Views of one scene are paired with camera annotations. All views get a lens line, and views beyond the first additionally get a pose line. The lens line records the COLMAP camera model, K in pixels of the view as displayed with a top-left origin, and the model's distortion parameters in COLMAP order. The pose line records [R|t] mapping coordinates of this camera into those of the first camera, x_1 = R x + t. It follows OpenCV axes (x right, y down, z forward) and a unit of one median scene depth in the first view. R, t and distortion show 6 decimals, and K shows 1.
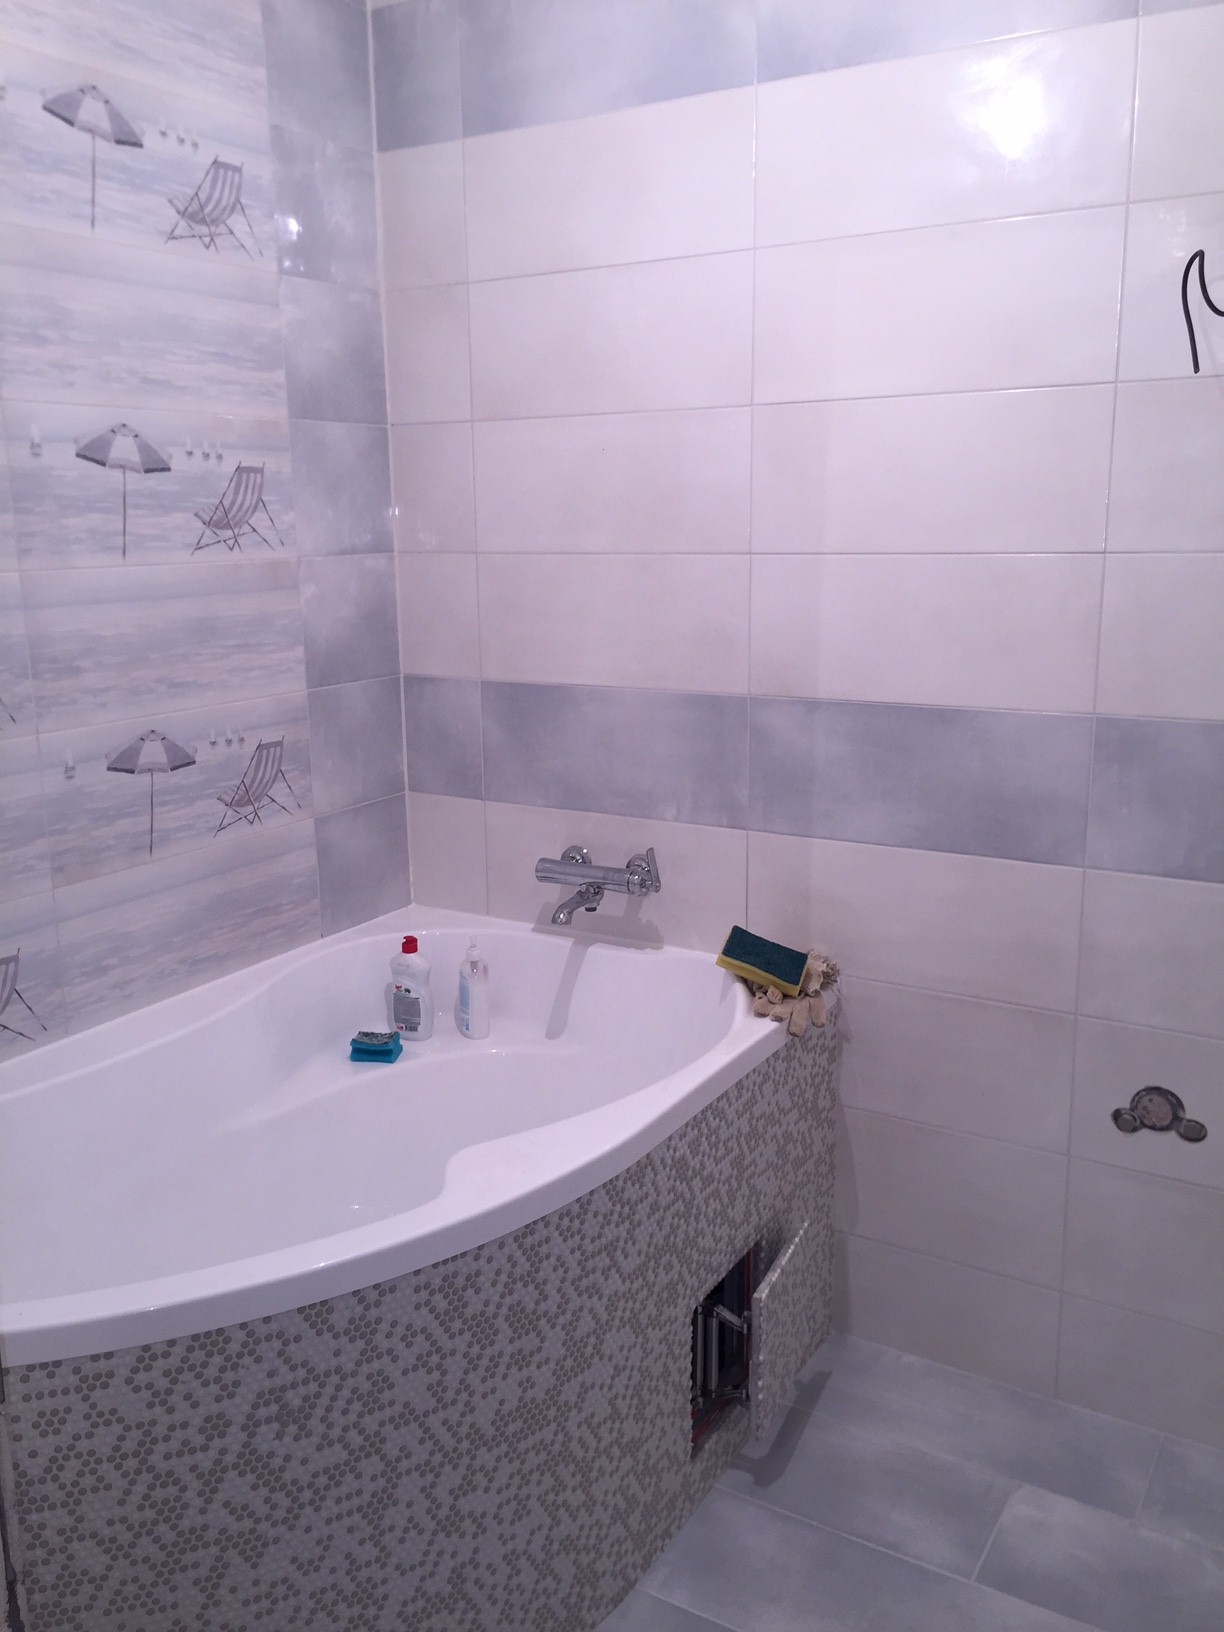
lens RADIAL K [[1400.1, 0, 608.6], [0, 1400.1, 828.5], [0, 0, 1]] dist [0.088960, -0.117291]
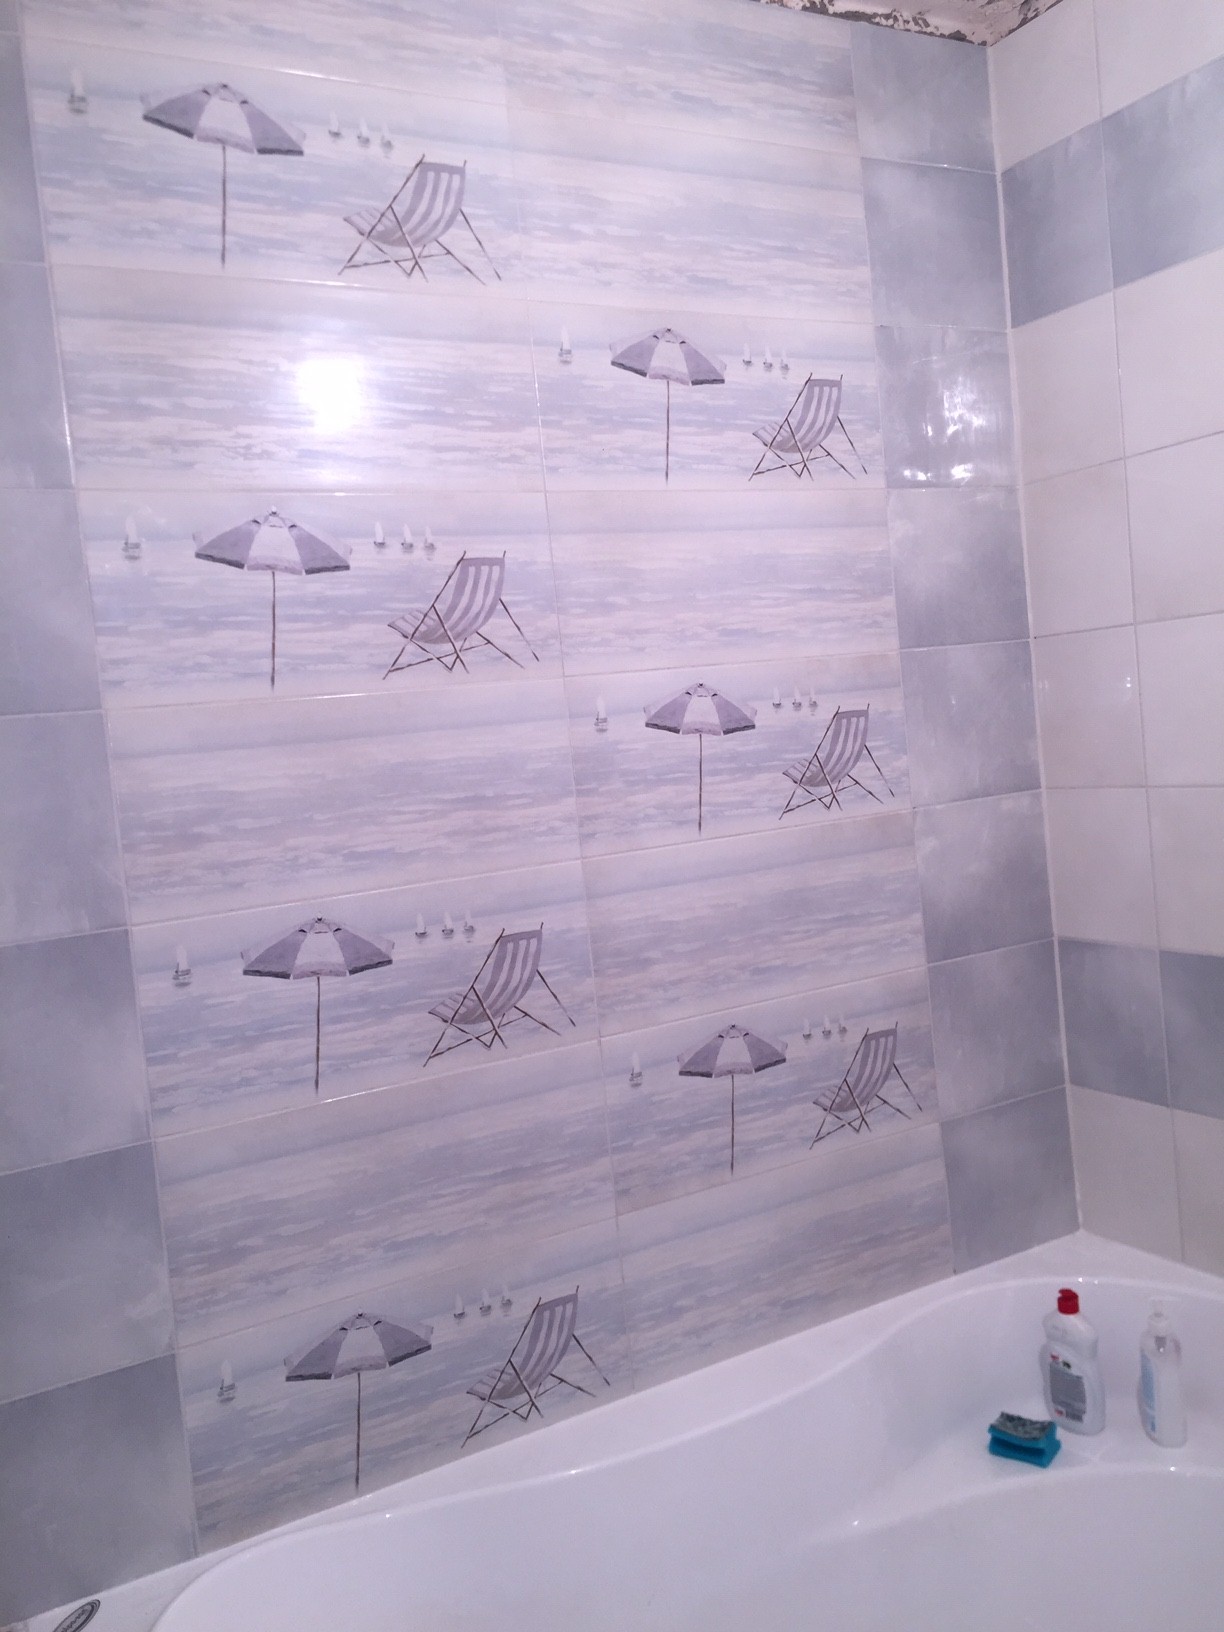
lens RADIAL K [[1400.1, 0, 602.1], [0, 1400.1, 817.0], [0, 0, 1]] dist [0.088960, -0.117291]
pose [[0.868592, -0.040639, -0.493859, 0.033189], [-0.023944, 0.992025, -0.123745, -0.085903], [0.494949, 0.119309, 0.860692, 0.207954]]
